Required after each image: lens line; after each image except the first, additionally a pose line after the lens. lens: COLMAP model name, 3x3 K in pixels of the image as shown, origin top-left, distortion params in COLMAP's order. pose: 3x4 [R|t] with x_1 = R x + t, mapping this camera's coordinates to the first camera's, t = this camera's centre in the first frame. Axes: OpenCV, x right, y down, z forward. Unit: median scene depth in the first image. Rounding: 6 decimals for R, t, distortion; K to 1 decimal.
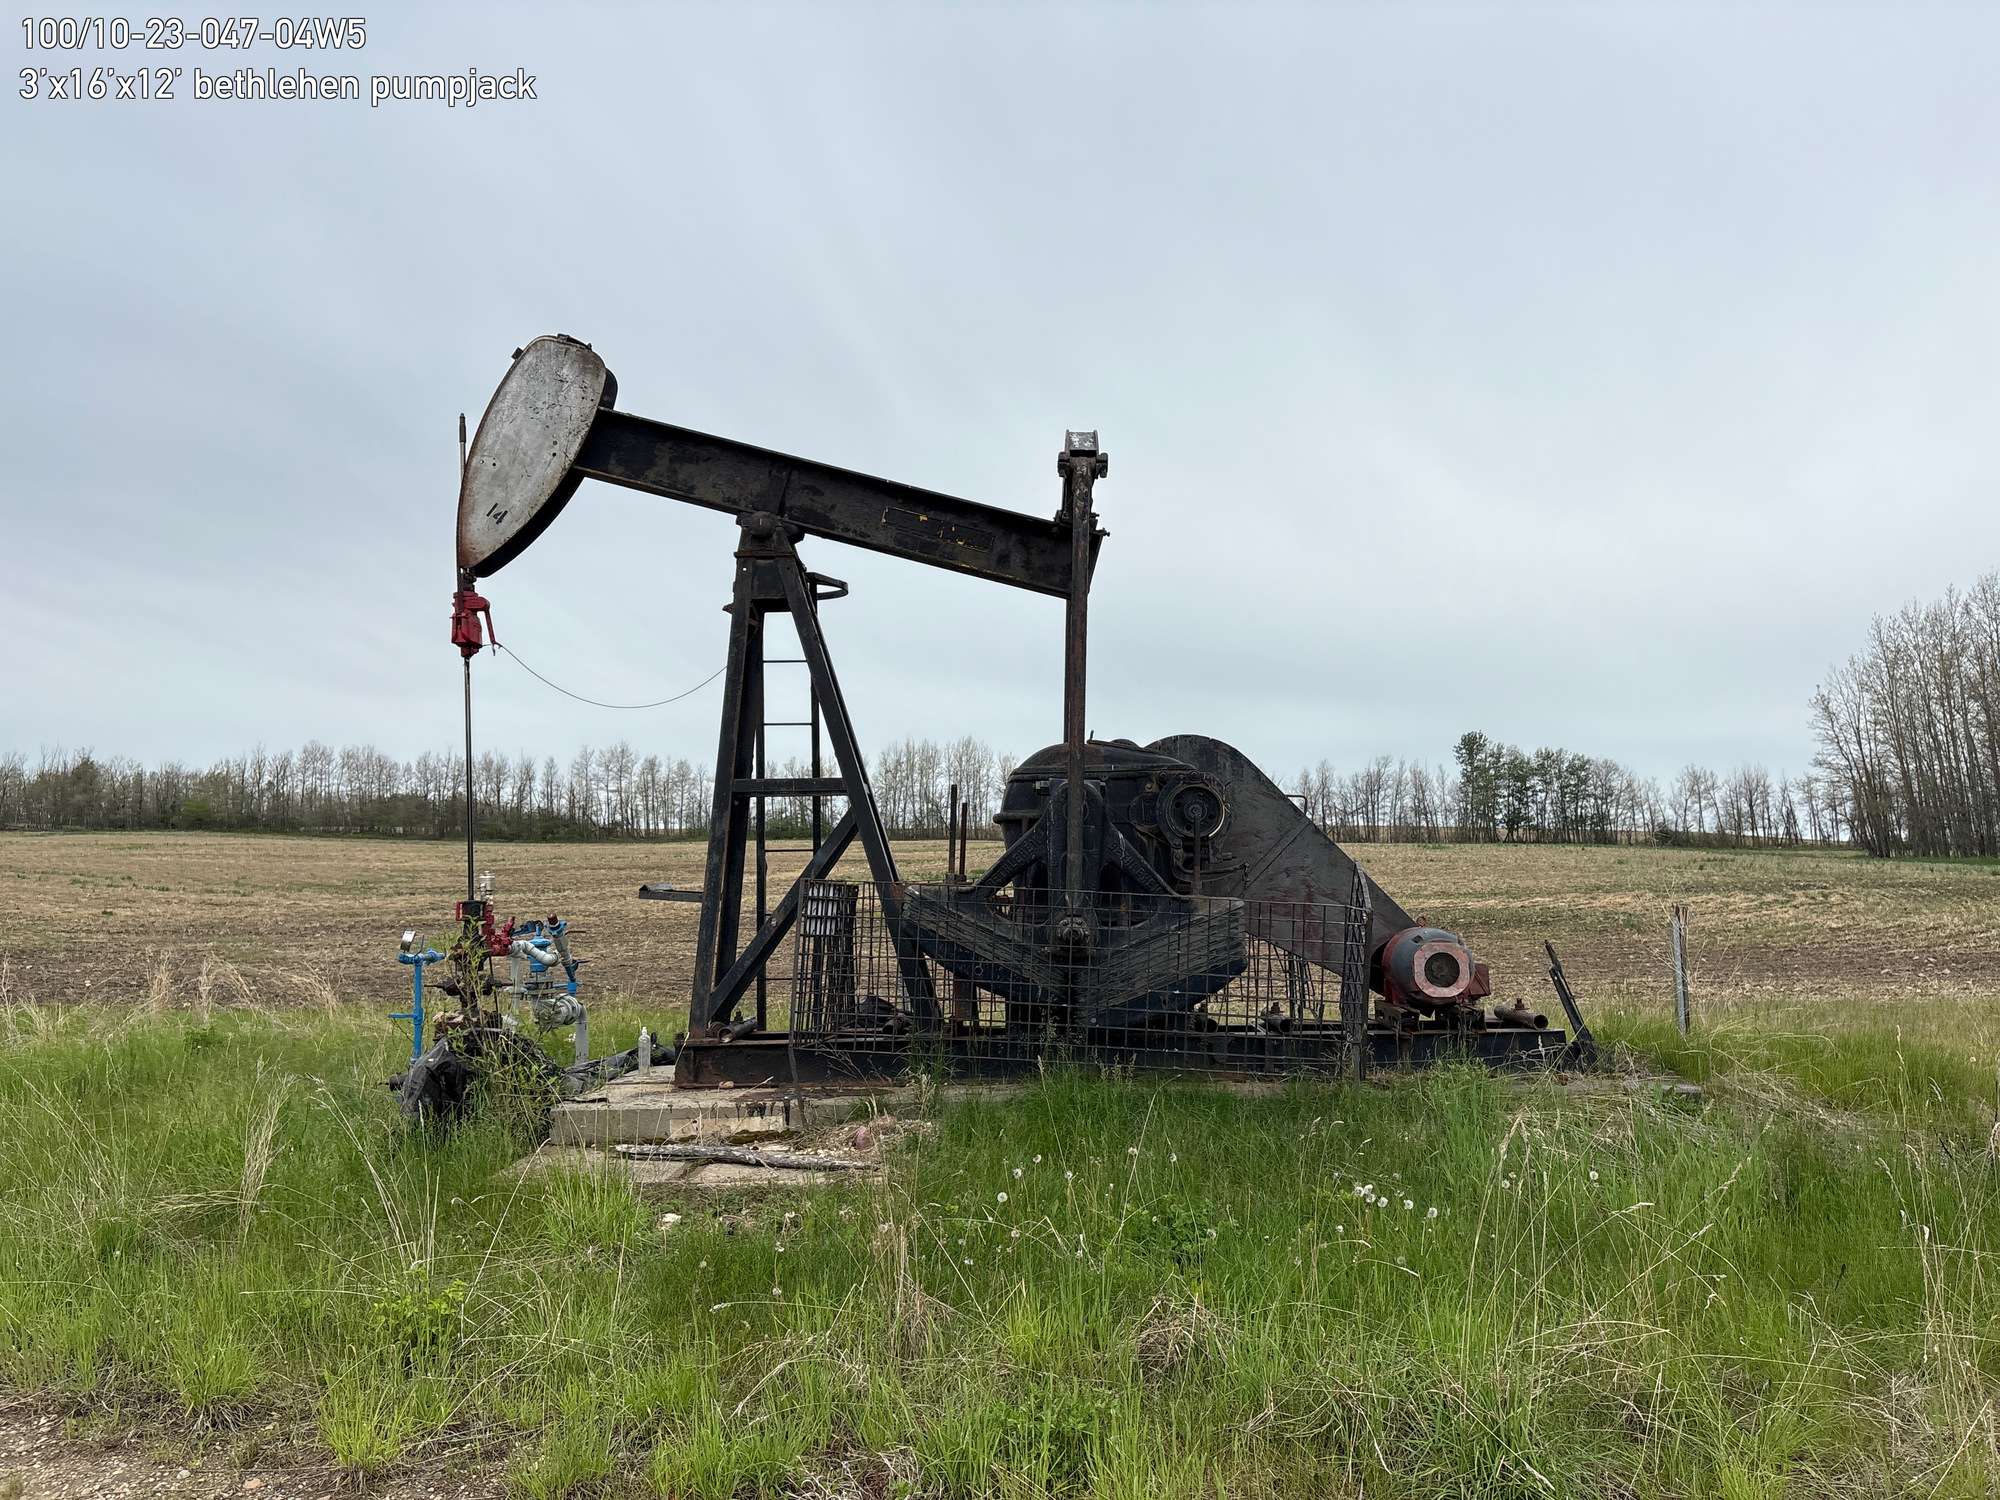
lens RADIAL K [[1493.2, 0, 1000.0], [0, 1493.2, 750.0], [0, 0, 1]] dist [0.091384, -0.002591]
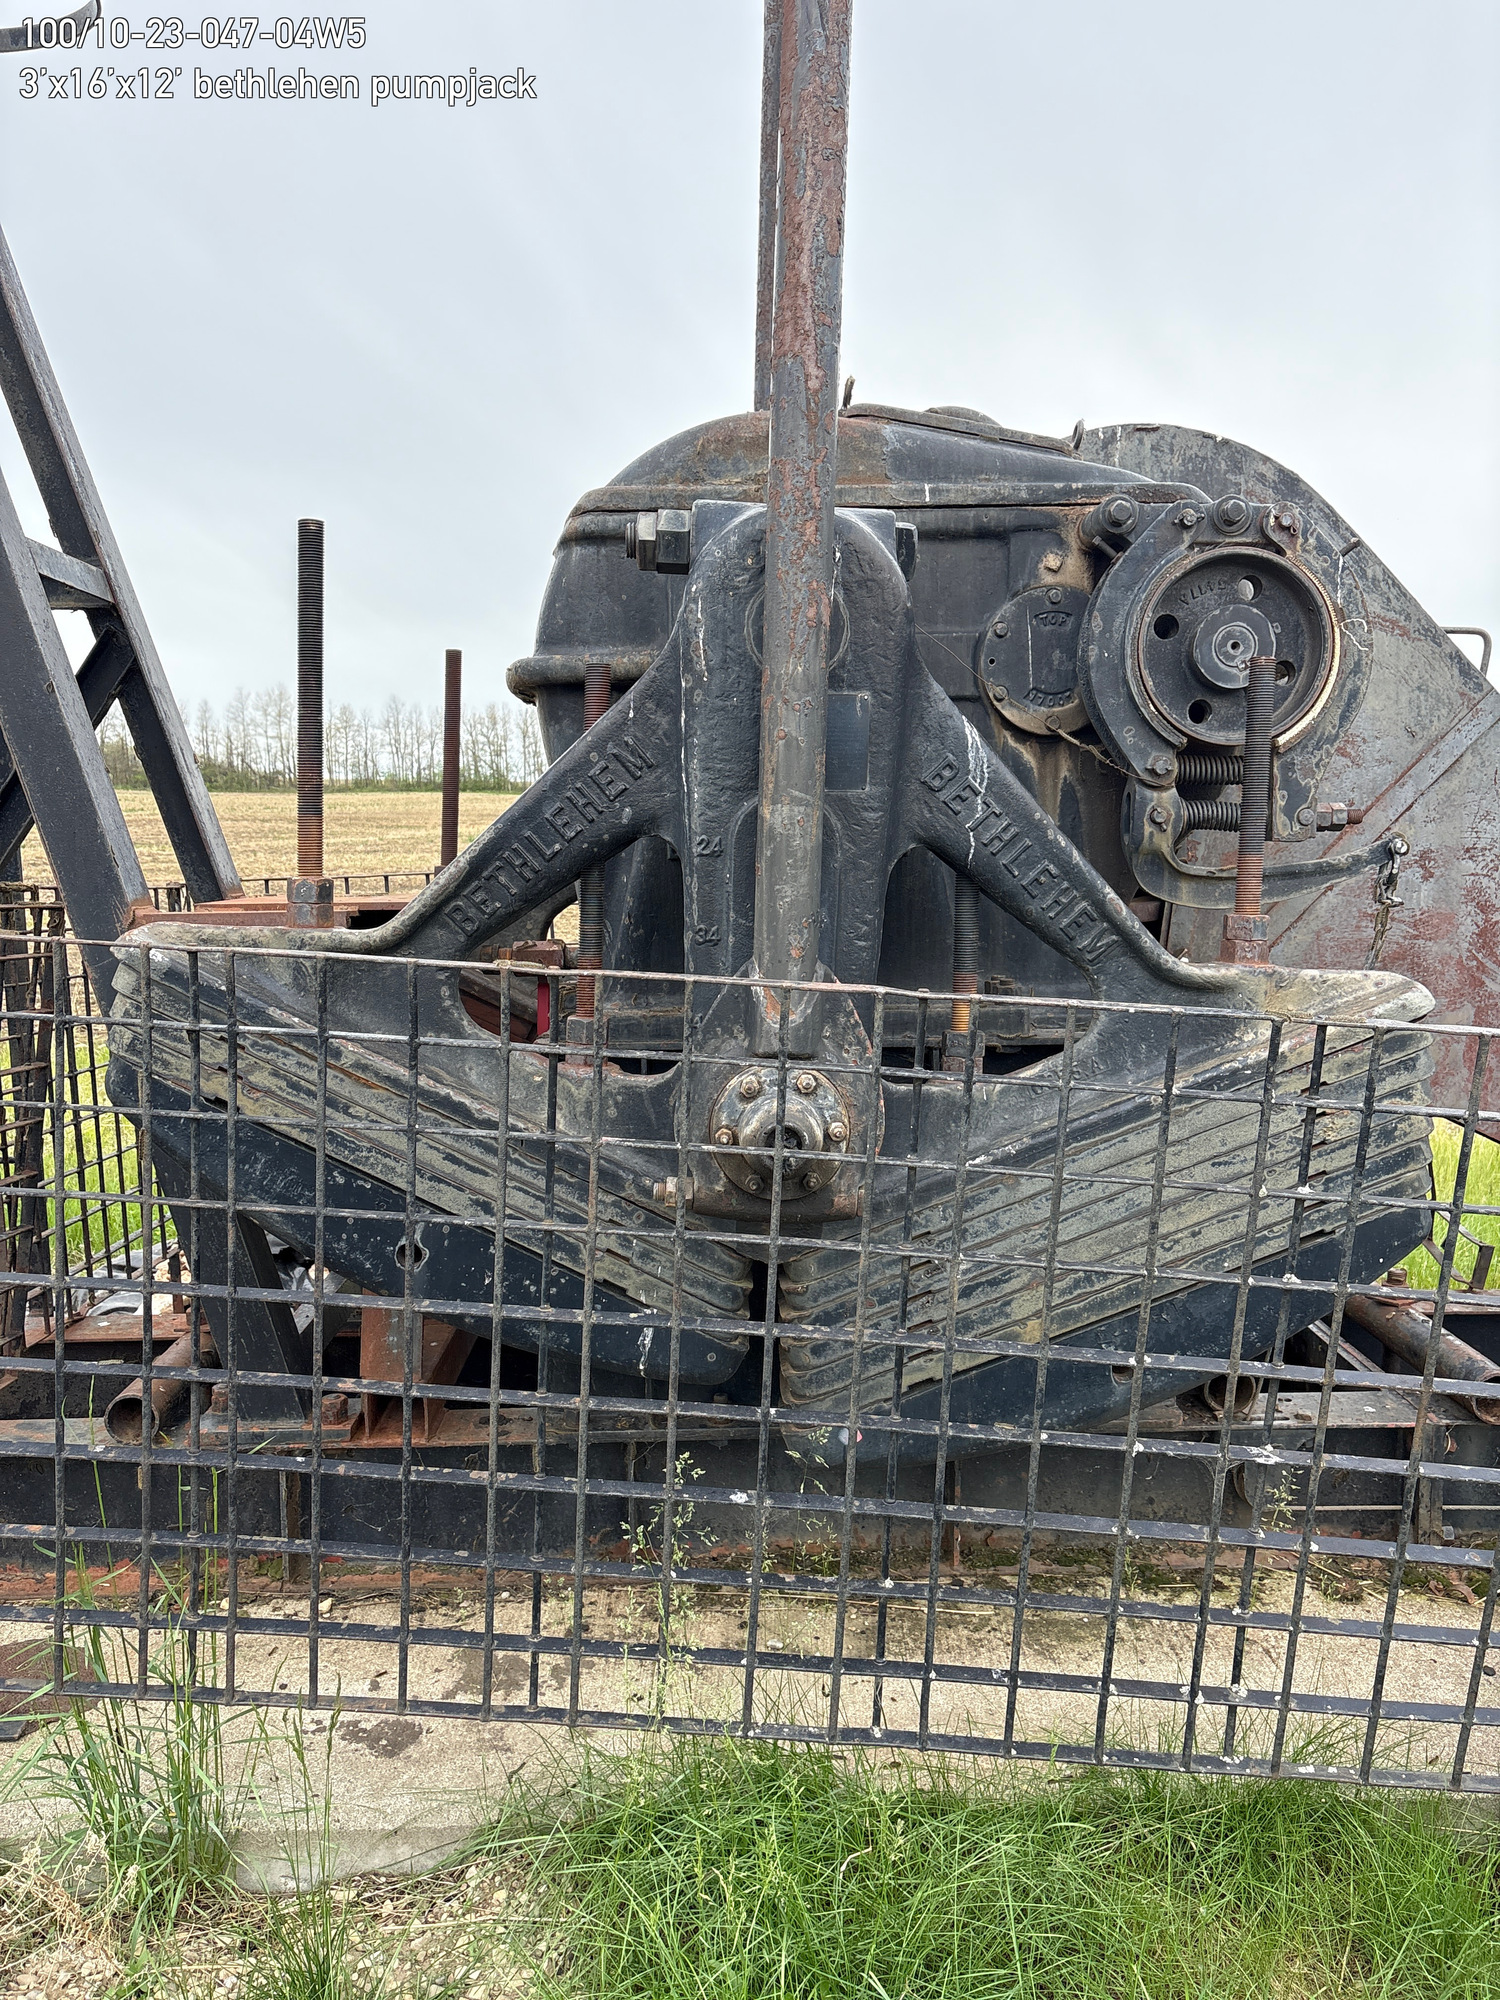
lens RADIAL K [[1493.2, 0, 750.0], [0, 1493.2, 1000.0], [0, 0, 1]] dist [0.091384, -0.002591]
pose [[0.999100, 0.002222, 0.042348, 0.031644], [-0.010403, 0.980952, 0.193969, 0.051221], [-0.041110, -0.194235, 0.980093, 0.723939]]
